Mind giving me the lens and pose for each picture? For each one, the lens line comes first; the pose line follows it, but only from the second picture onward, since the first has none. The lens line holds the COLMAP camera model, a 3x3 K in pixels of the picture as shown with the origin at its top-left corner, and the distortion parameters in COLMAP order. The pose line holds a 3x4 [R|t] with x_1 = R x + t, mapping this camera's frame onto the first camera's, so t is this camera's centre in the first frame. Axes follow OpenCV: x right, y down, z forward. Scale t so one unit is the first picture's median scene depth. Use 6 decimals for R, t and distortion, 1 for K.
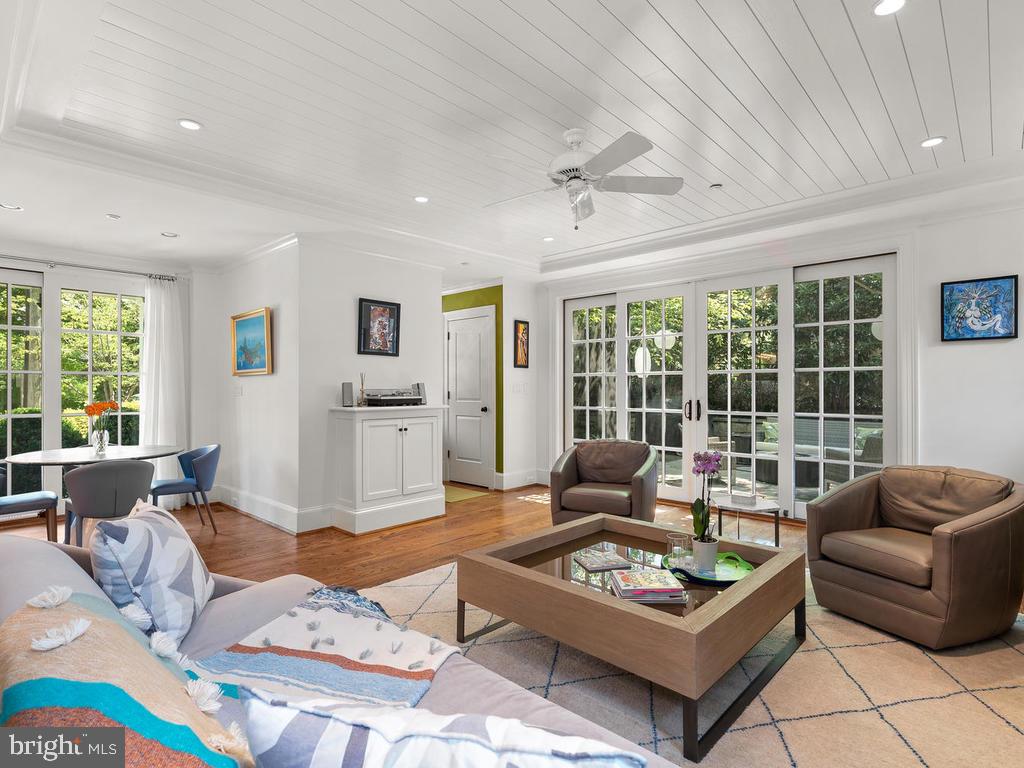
lens RADIAL K [[528.9, 0, 504.0], [0, 528.9, 387.2], [0, 0, 1]] dist [0.000096, -0.000046]
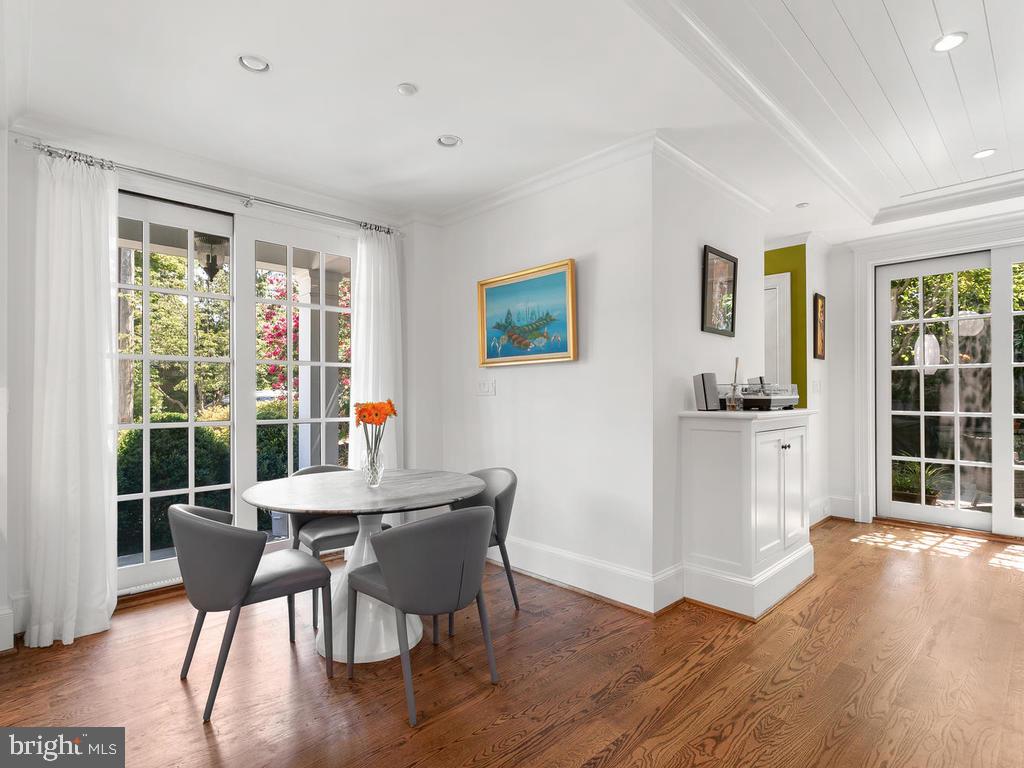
lens RADIAL K [[528.9, 0, 520.4], [0, 528.9, 386.9], [0, 0, 1]] dist [0.000096, -0.000046]
pose [[0.999253, -0.001286, -0.038636, -0.438147], [0.000808, 0.999923, -0.012390, 0.014067], [0.038649, 0.012350, 0.999177, 0.308586]]
